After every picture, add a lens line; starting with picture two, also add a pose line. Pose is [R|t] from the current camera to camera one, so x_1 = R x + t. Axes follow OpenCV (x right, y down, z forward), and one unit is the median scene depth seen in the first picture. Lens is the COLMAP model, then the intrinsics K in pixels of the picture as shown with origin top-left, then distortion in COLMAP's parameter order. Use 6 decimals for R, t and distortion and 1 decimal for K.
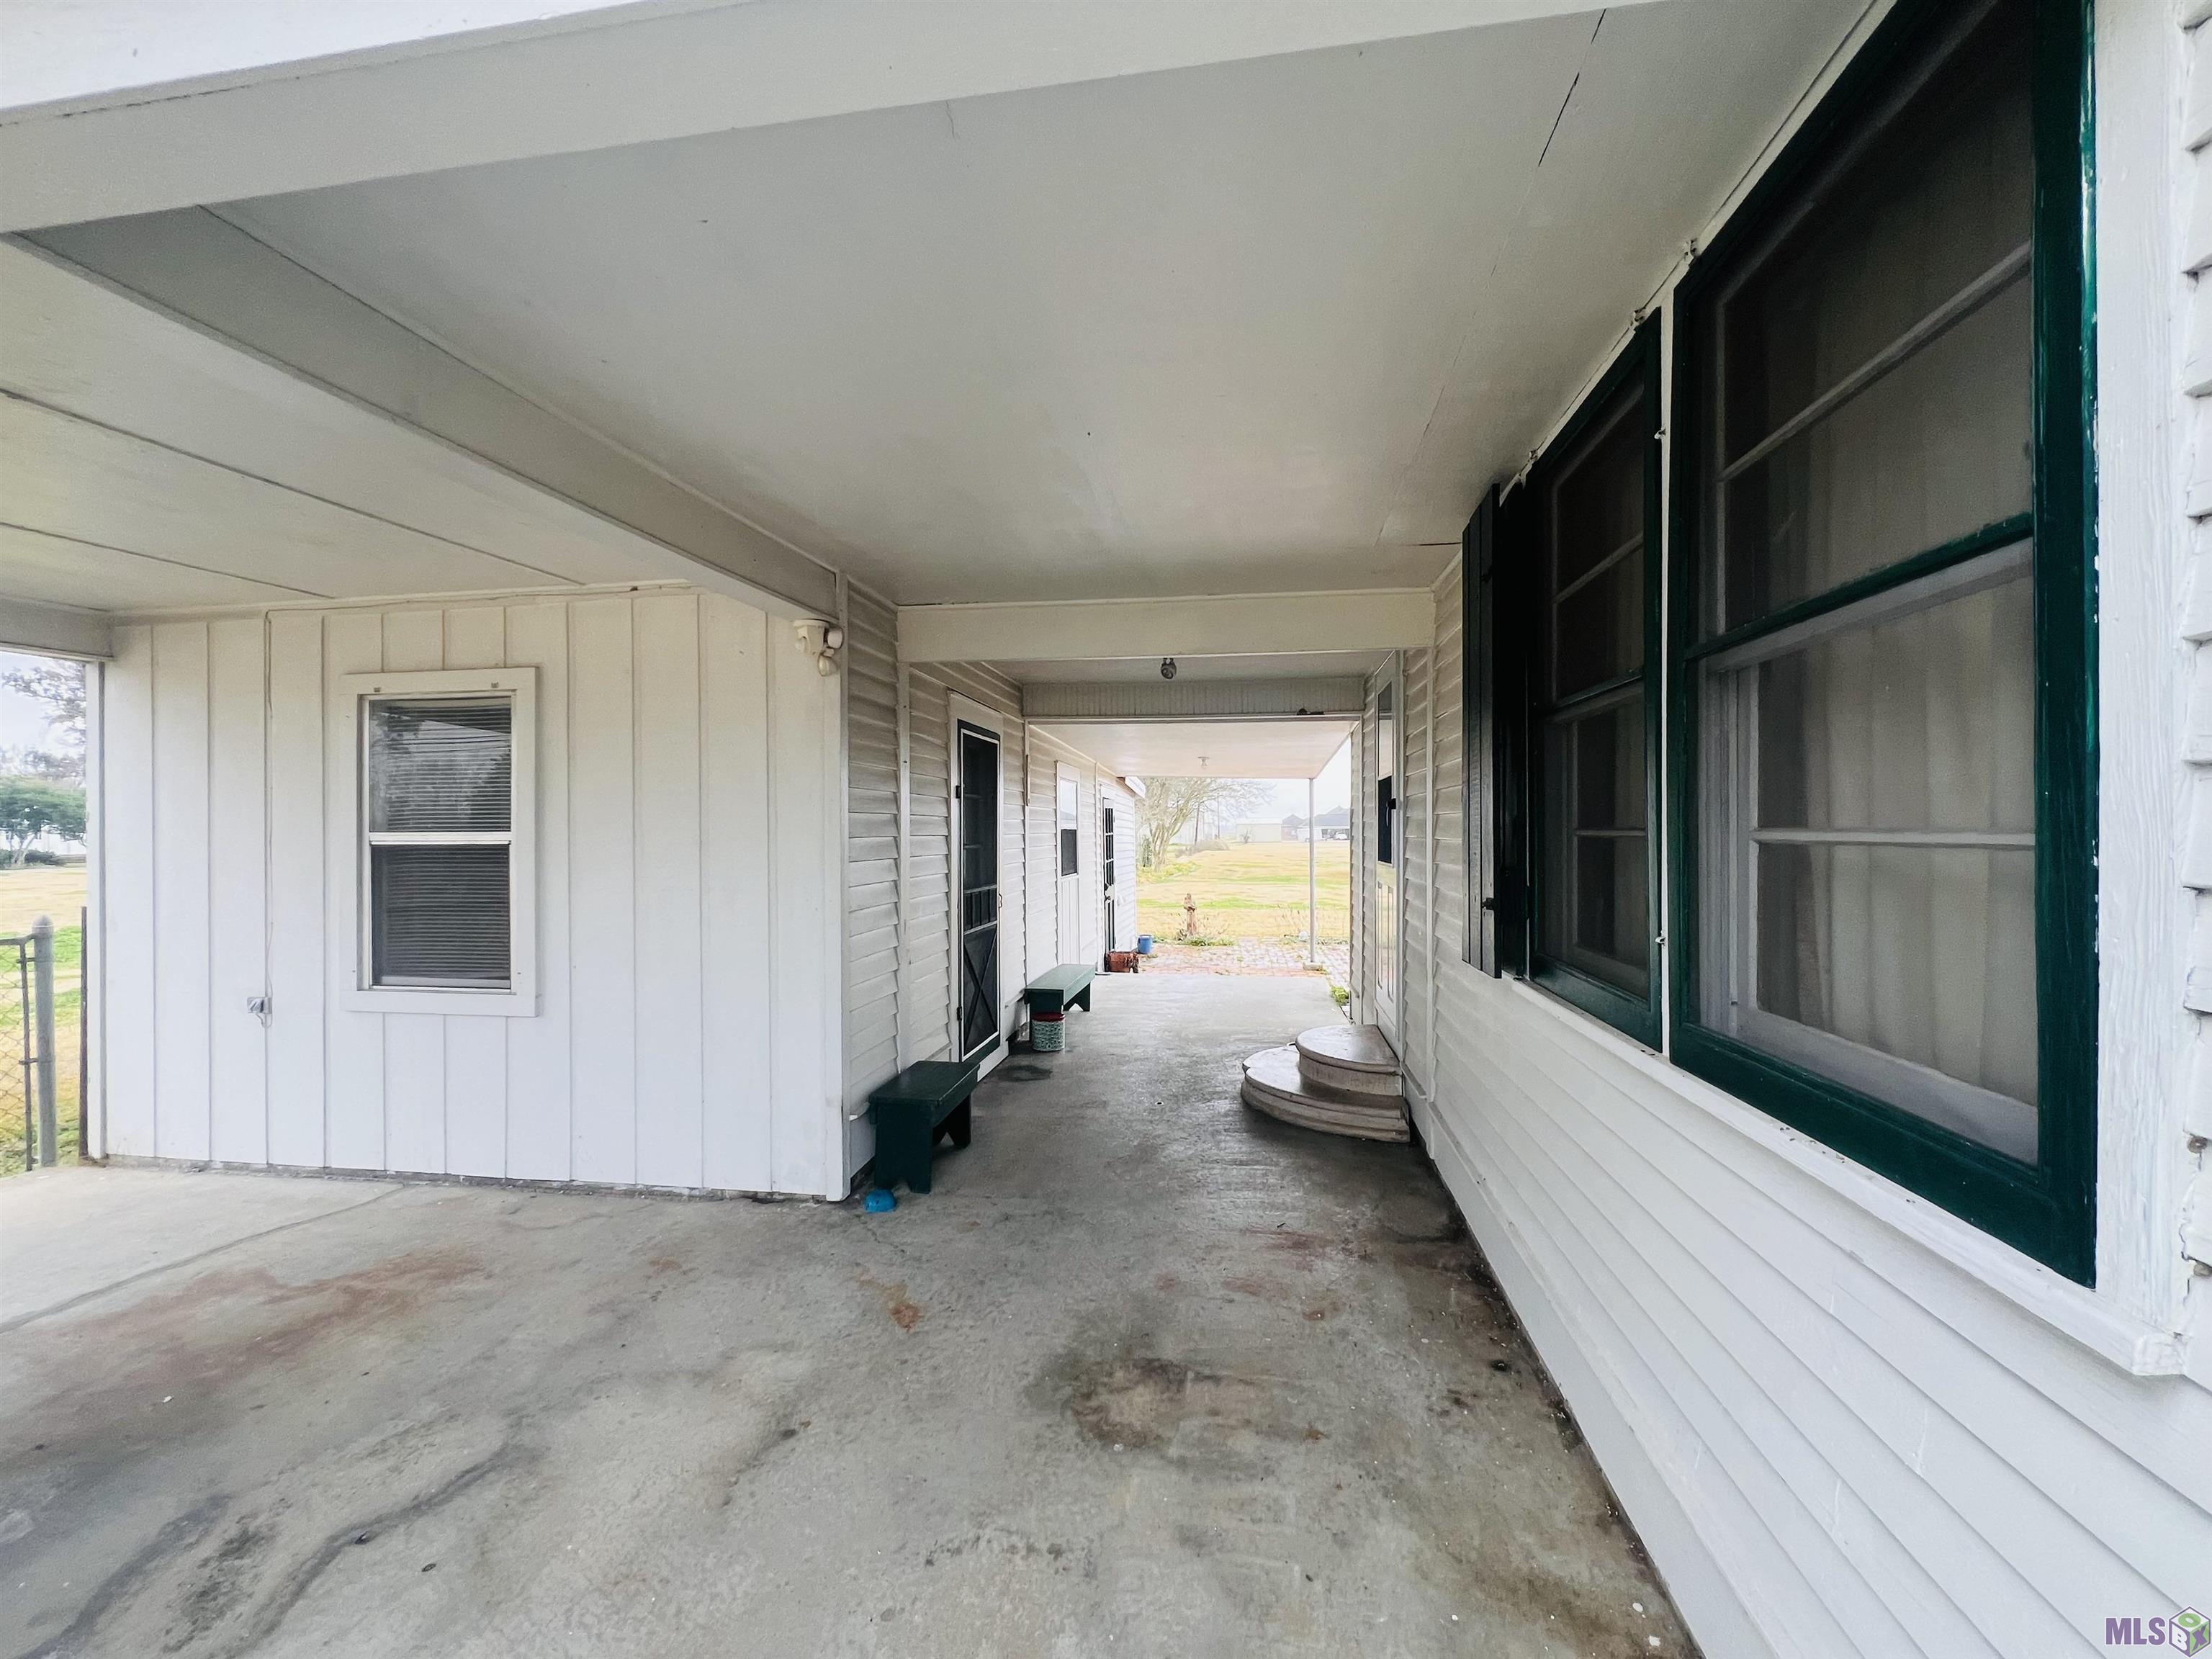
lens RADIAL K [[886.4, 0, 1110.3], [0, 886.4, 827.3], [0, 0, 1]] dist [-0.002555, -0.000041]
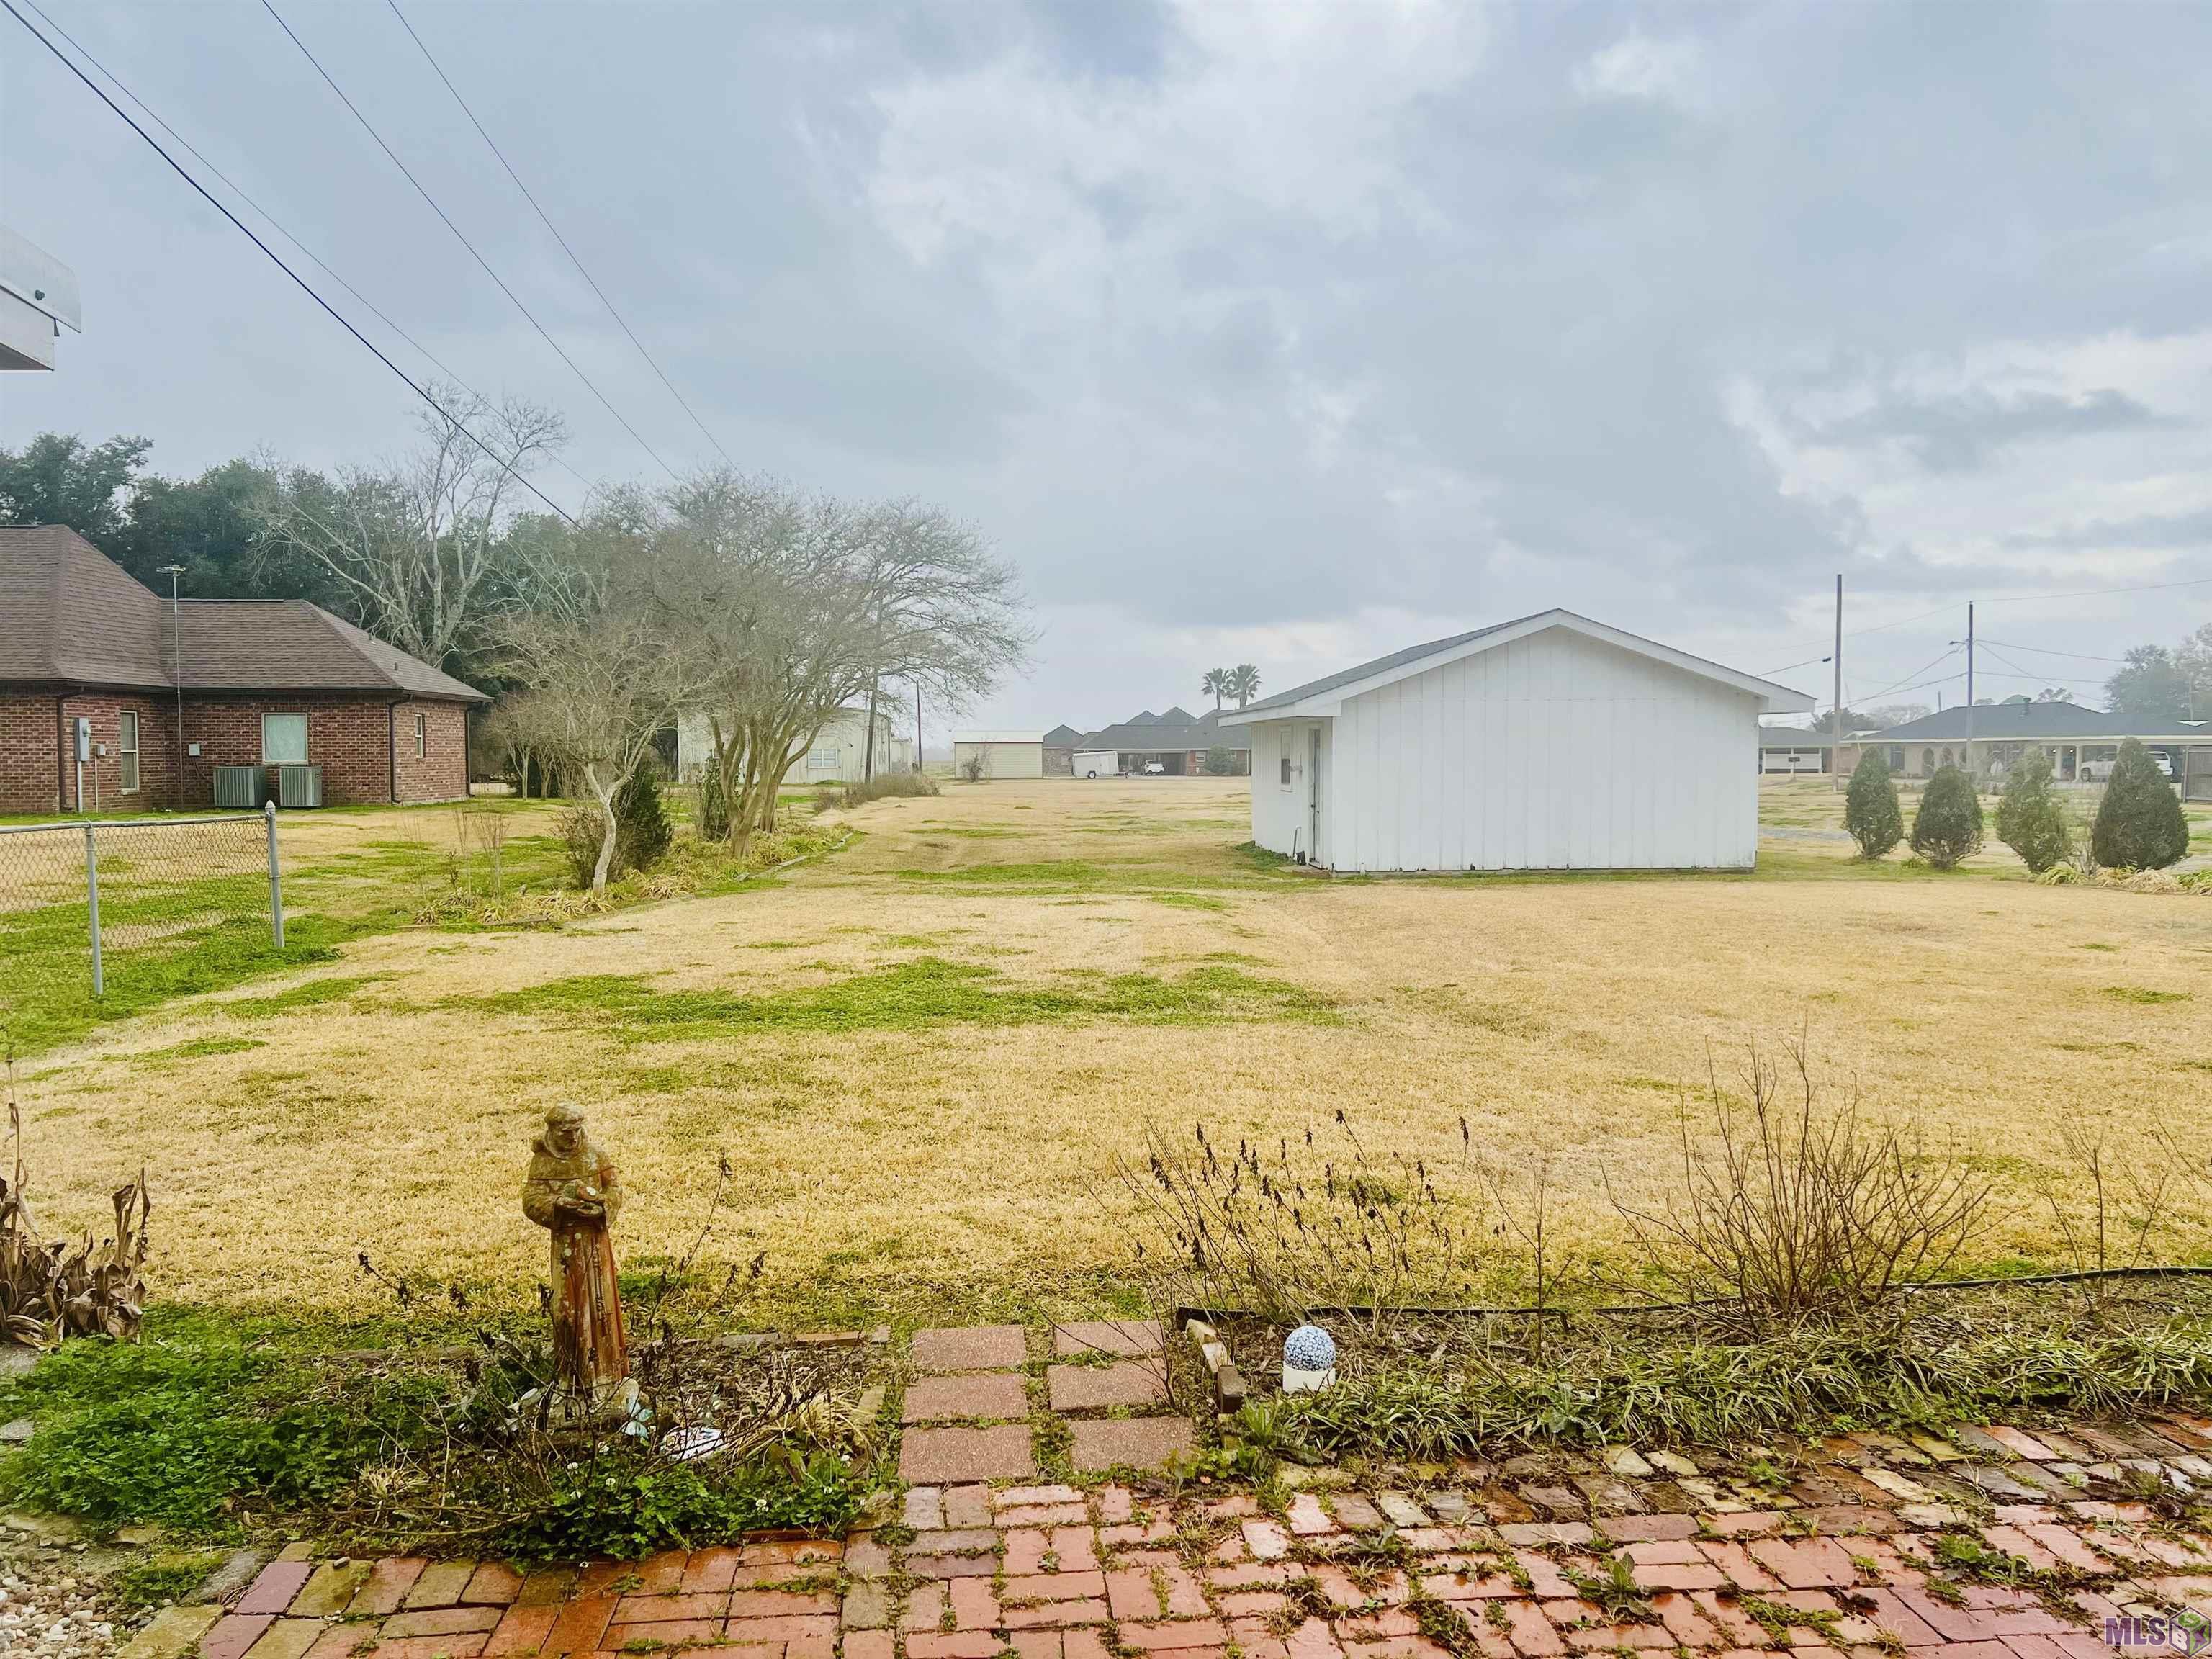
lens RADIAL K [[1656.7, 0, 1108.9], [0, 1656.7, 831.1], [0, 0, 1]] dist [0.038286, -0.040317]
pose [[0.973049, -0.009892, 0.230384, 0.384330], [-0.001217, 0.998845, 0.048029, 0.050523], [-0.230593, -0.047015, 0.971914, 2.431209]]
